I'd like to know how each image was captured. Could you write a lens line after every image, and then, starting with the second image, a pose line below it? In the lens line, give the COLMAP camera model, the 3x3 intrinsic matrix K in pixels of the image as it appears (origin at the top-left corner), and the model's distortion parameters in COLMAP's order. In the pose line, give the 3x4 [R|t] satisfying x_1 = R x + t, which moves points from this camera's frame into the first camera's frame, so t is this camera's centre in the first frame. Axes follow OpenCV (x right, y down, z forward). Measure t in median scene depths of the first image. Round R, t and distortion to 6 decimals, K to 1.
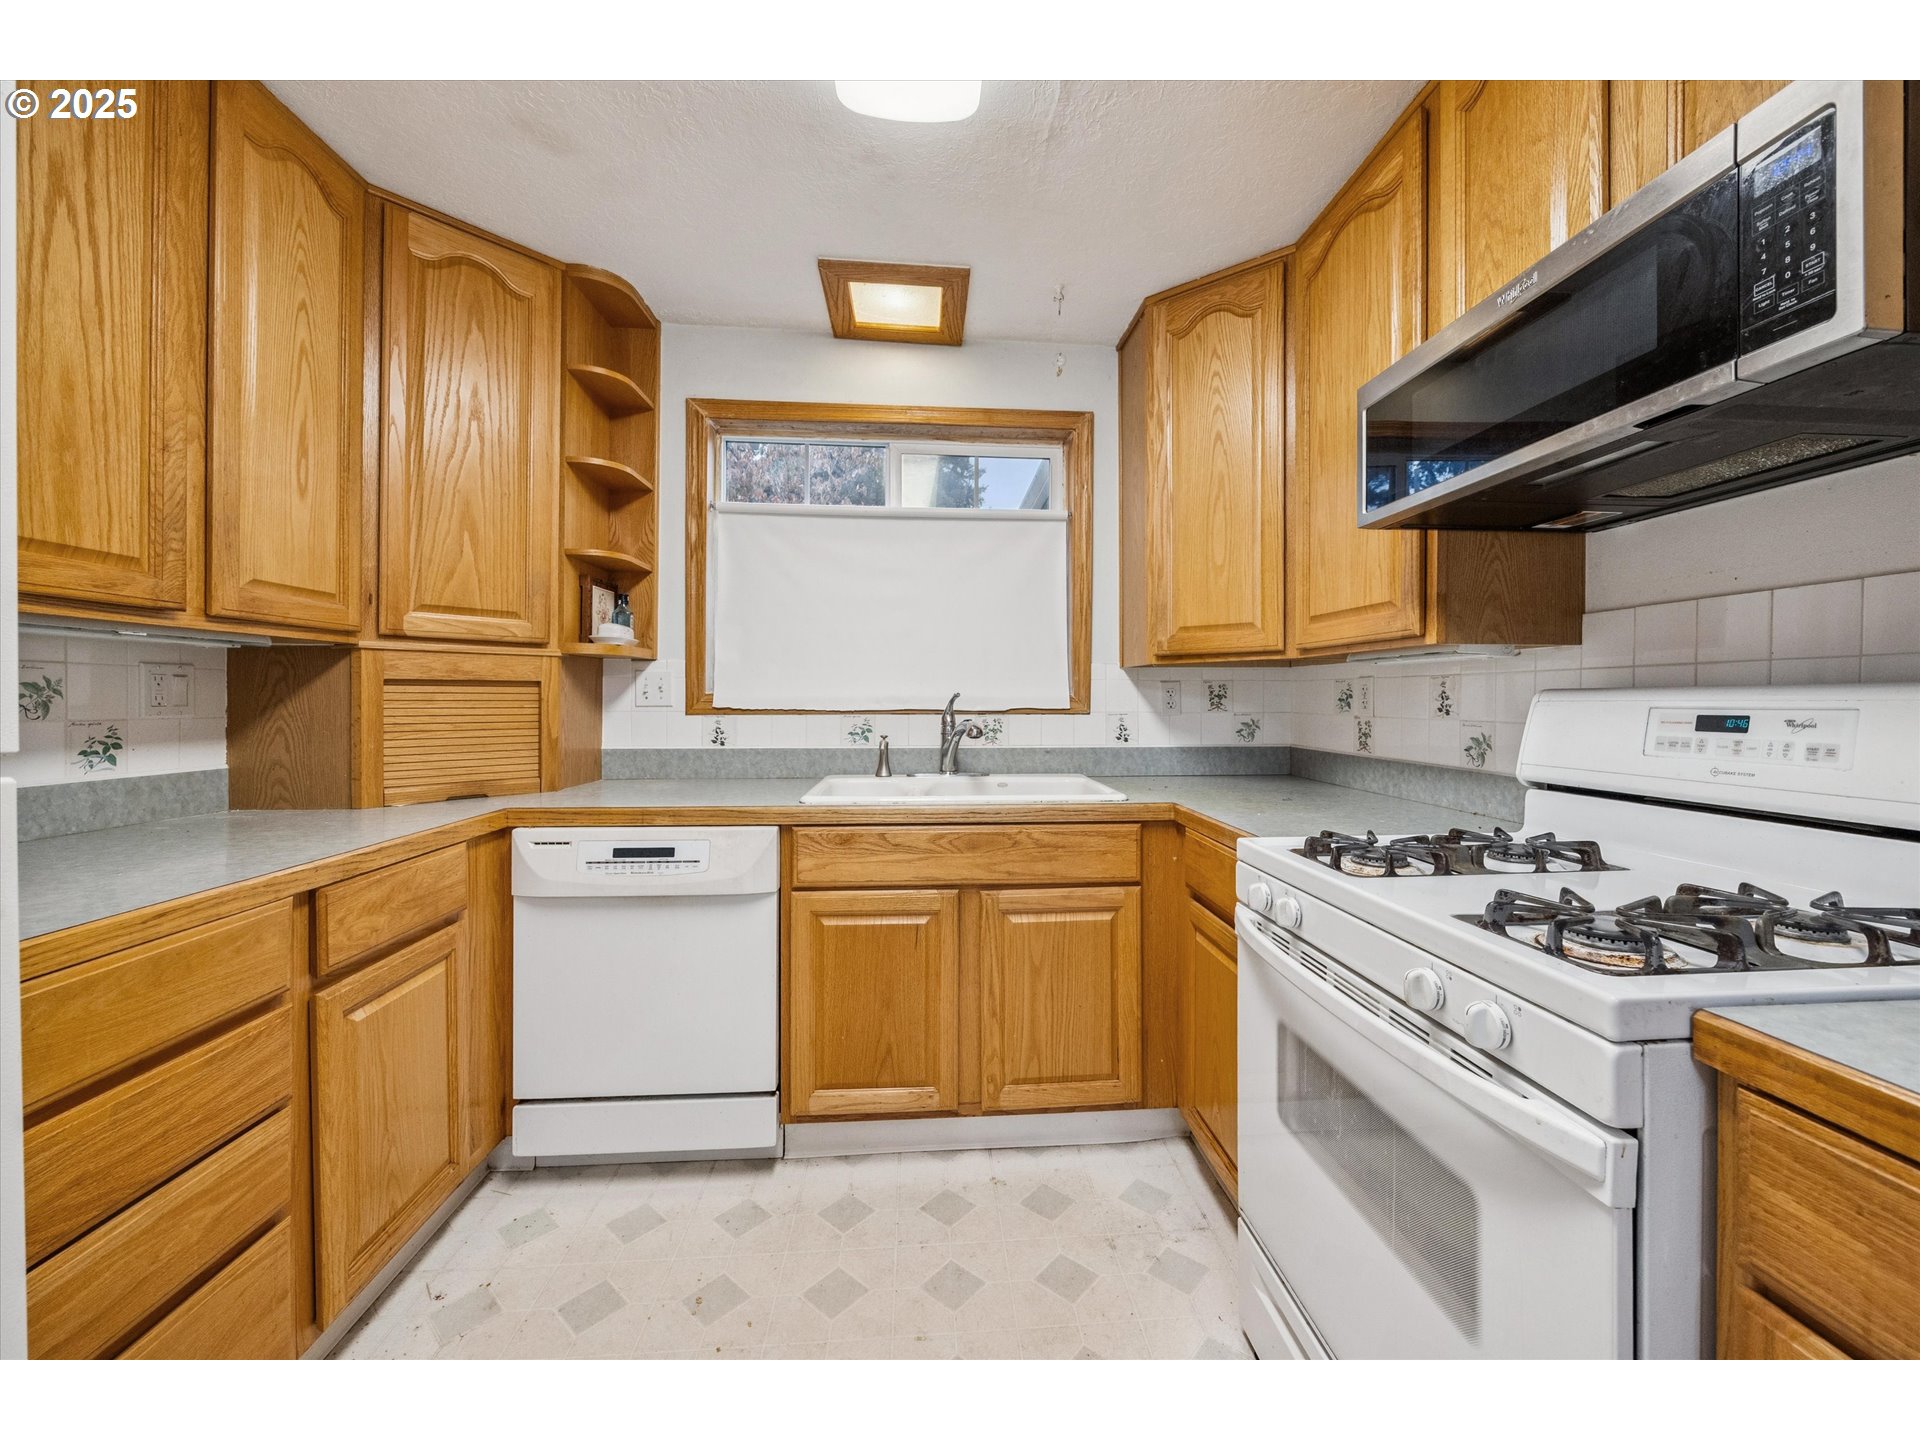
lens RADIAL K [[752.5, 0, 973.7], [0, 752.5, 704.6], [0, 0, 1]] dist [-0.002178, -0.000159]
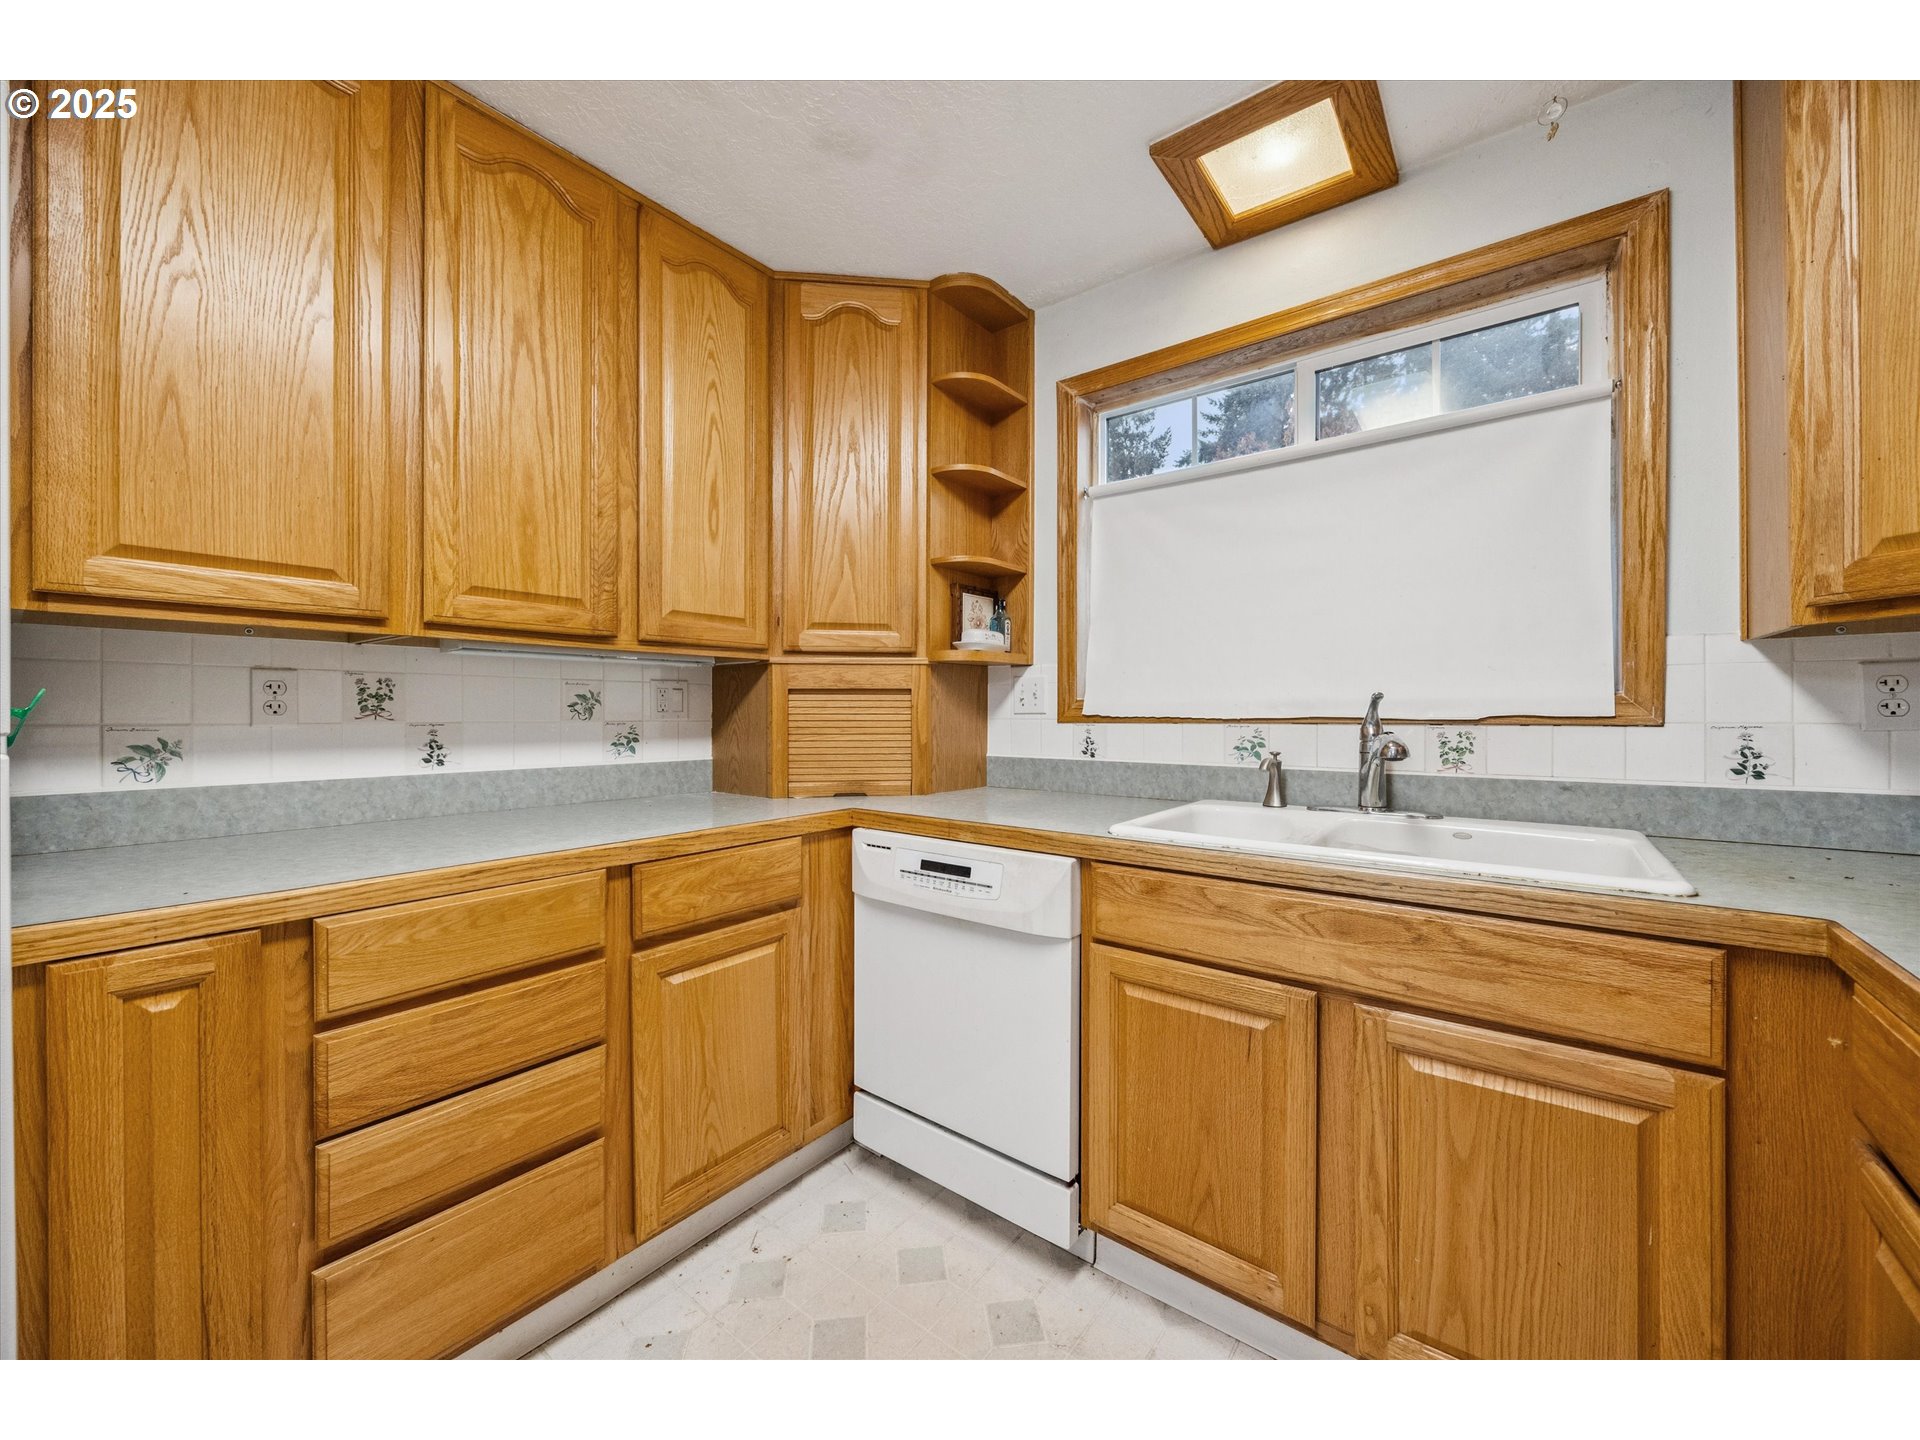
lens RADIAL K [[726.8, 0, 963.0], [0, 726.8, 717.0], [0, 0, 1]] dist [-0.005763, 0.000025]
pose [[0.740761, 0.001153, -0.671767, 0.173170], [-0.002099, 0.999998, -0.000599, 0.009665], [0.671765, 0.001854, 0.740762, 0.330589]]
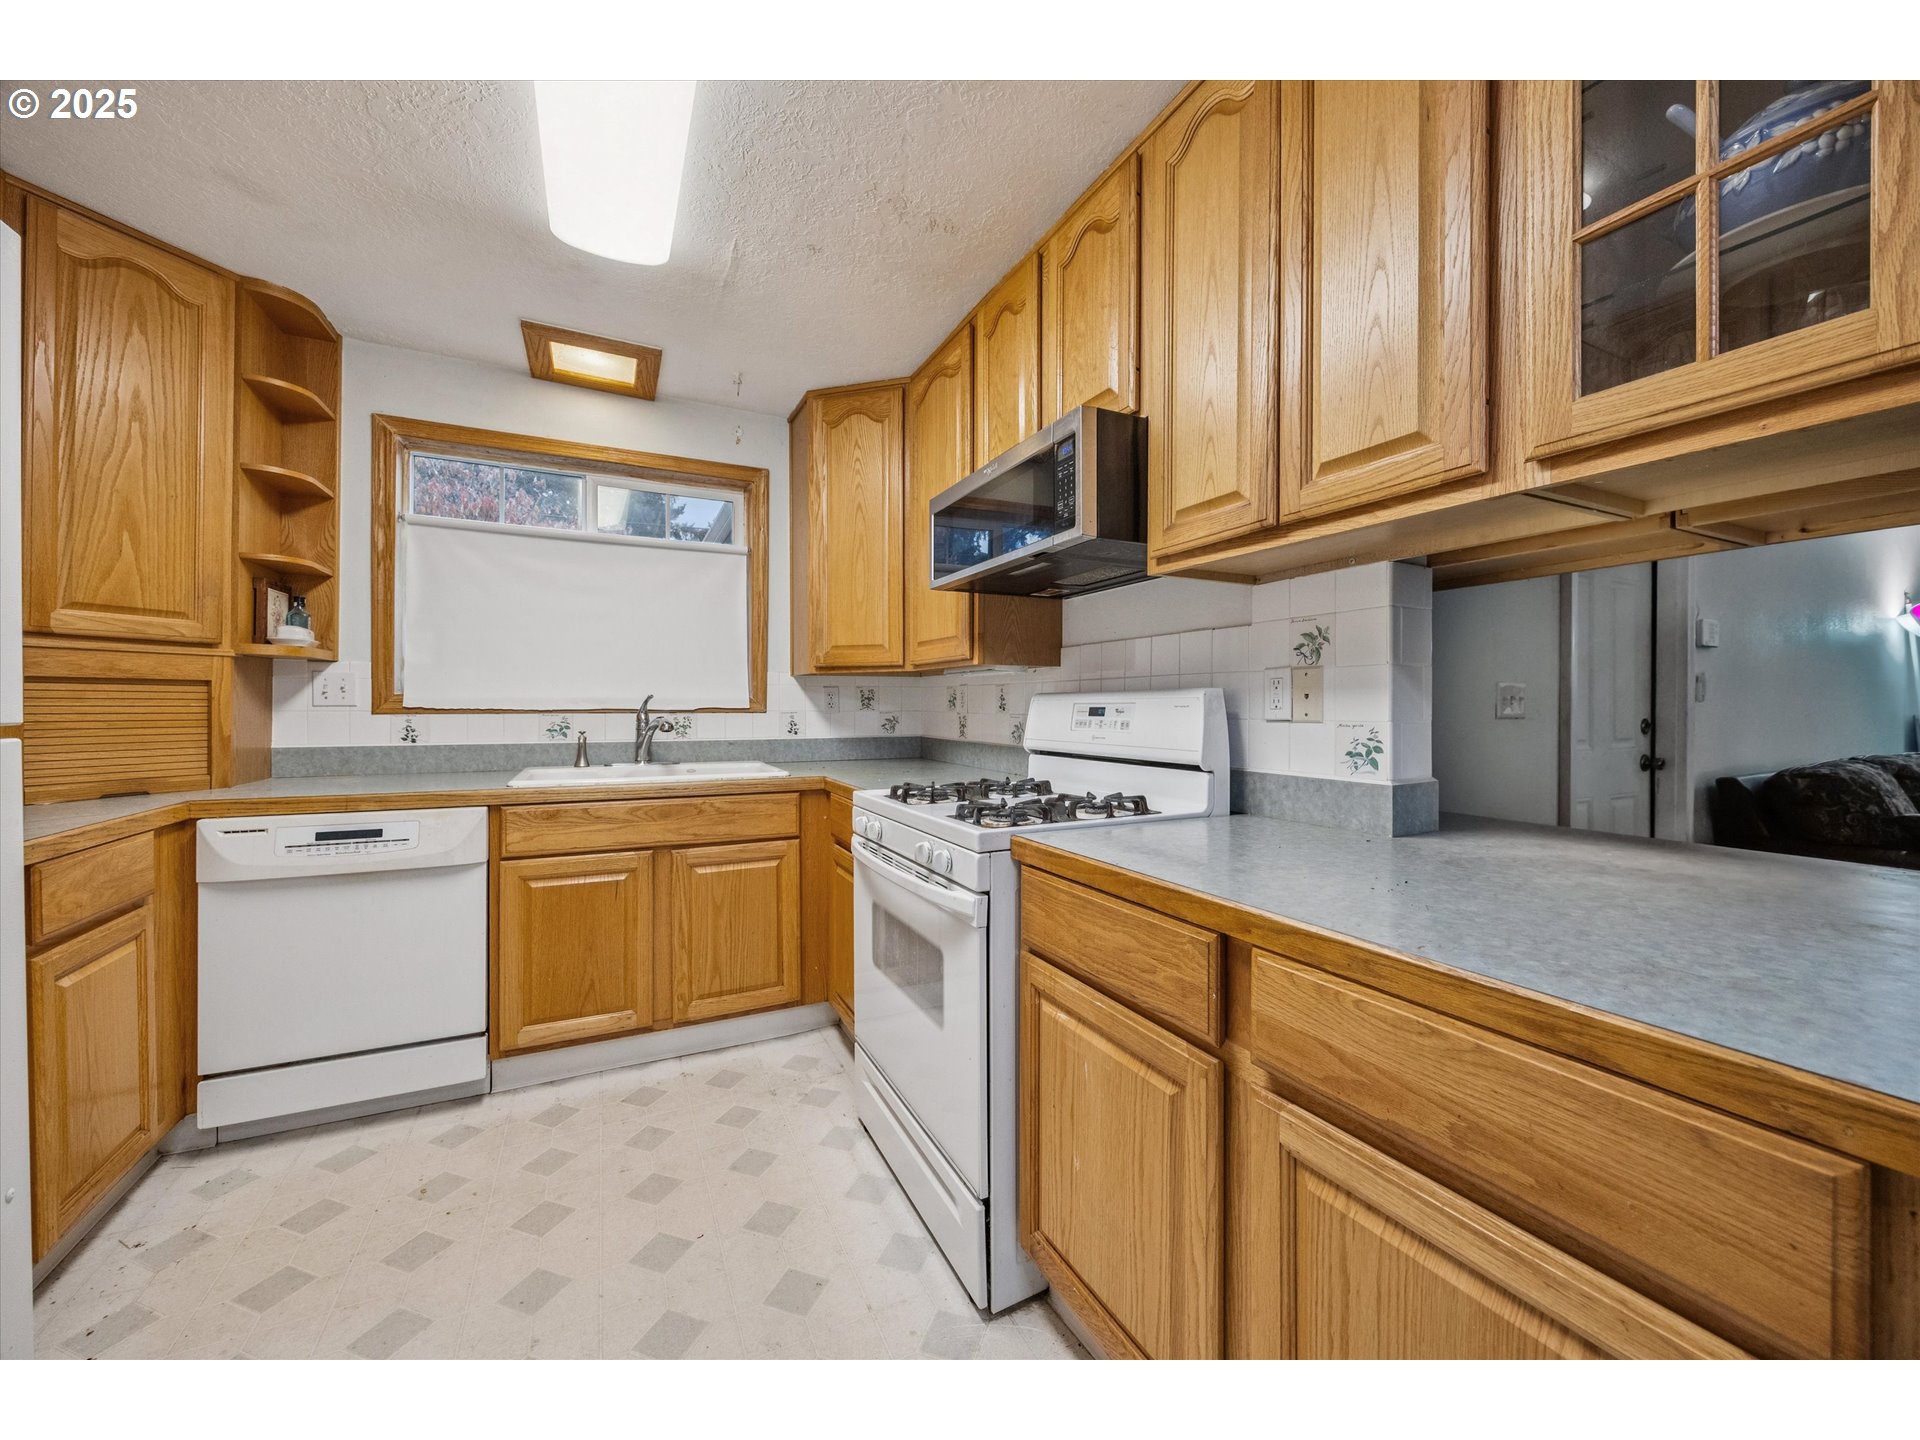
lens RADIAL K [[740.4, 0, 956.7], [0, 740.4, 711.3], [0, 0, 1]] dist [-0.002110, -0.000115]
pose [[0.931232, -0.001949, 0.364422, 0.002486], [0.001281, 0.999997, 0.002075, 0.011446], [-0.364425, -0.001465, 0.931231, -0.336425]]
